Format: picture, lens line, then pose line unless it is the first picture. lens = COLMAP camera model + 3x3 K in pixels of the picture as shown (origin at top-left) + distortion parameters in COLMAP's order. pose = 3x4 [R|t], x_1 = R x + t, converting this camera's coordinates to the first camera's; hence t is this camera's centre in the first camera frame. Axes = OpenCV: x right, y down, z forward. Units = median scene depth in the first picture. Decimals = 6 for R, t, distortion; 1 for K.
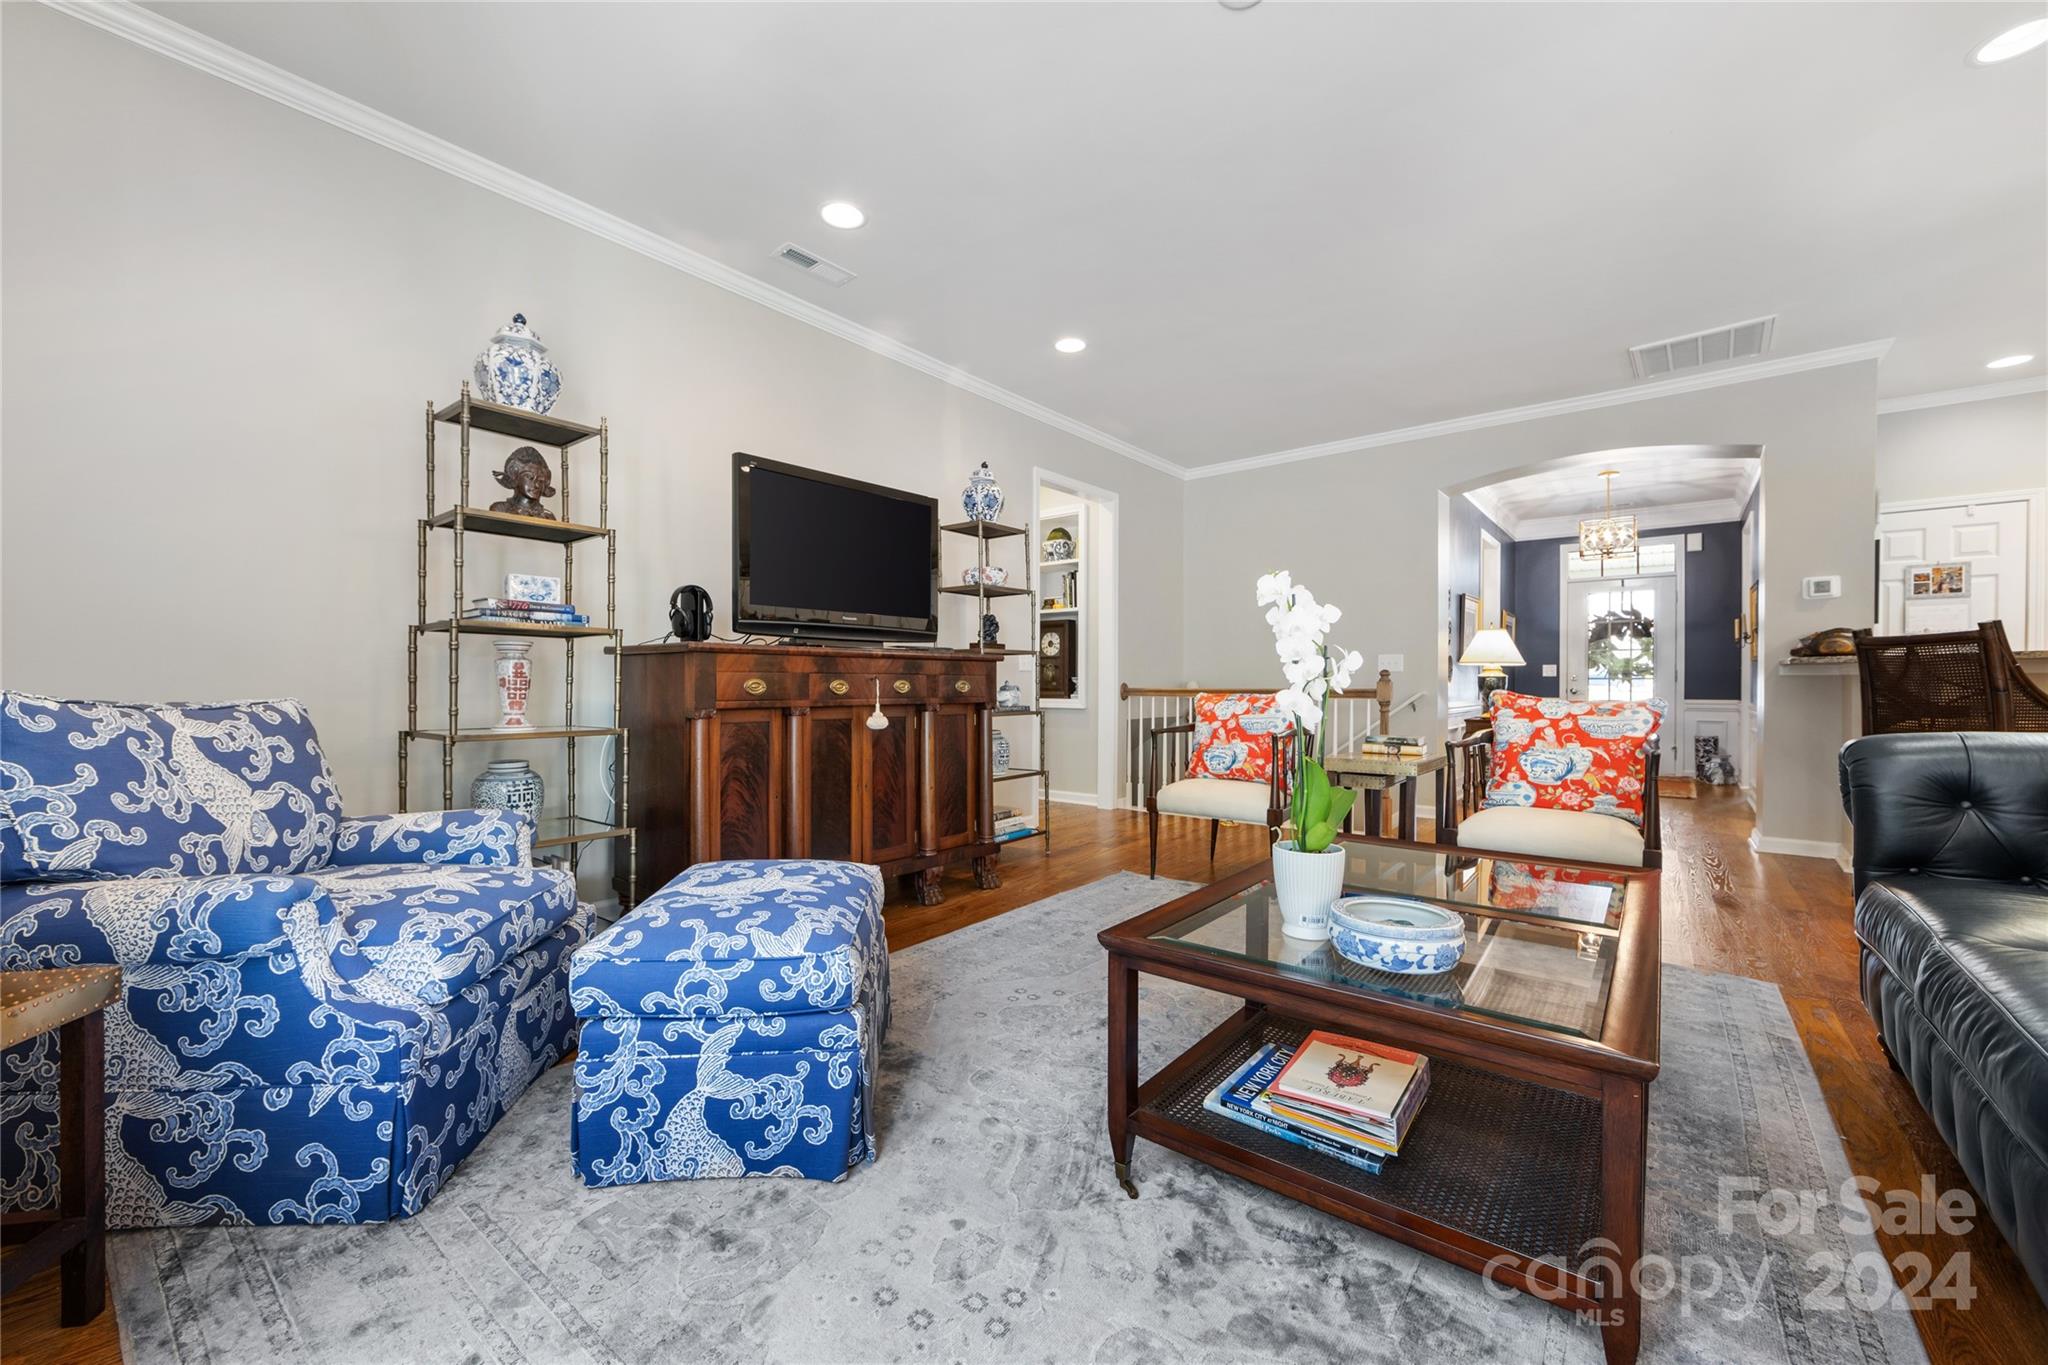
lens RADIAL K [[803.0, 0, 1021.9], [0, 803.0, 686.0], [0, 0, 1]] dist [-0.003378, -0.000513]
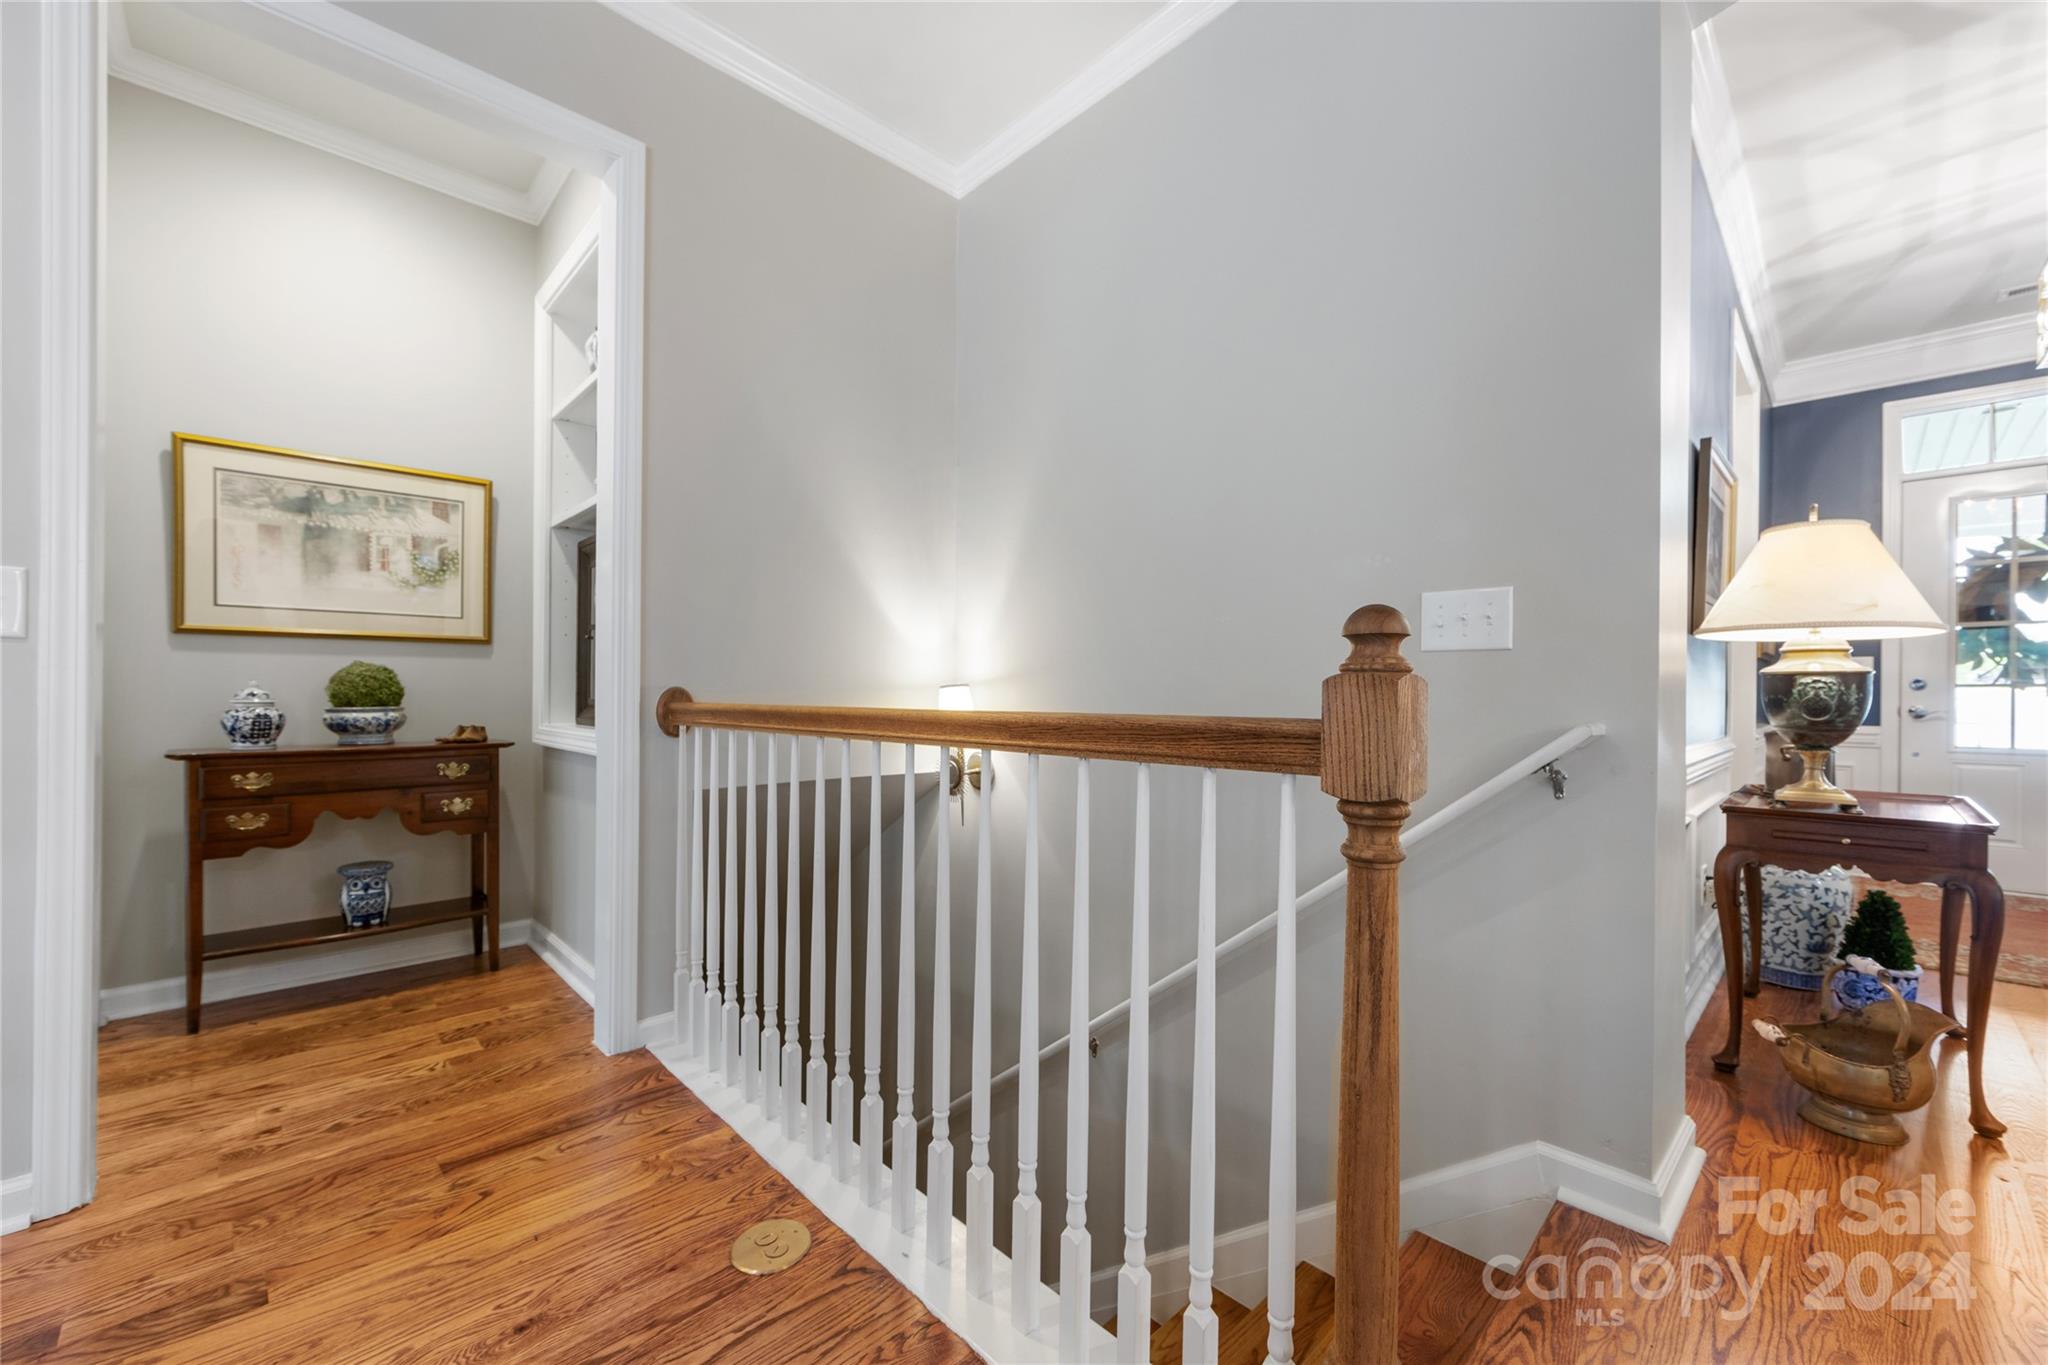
lens RADIAL K [[796.2, 0, 1028.1], [0, 796.2, 682.5], [0, 0, 1]] dist [-0.001324, -0.000102]
pose [[0.992027, 0.003897, -0.125966, 0.313596], [-0.005866, 0.999866, -0.015265, -0.001077], [0.125890, 0.015882, 0.991917, 0.645571]]
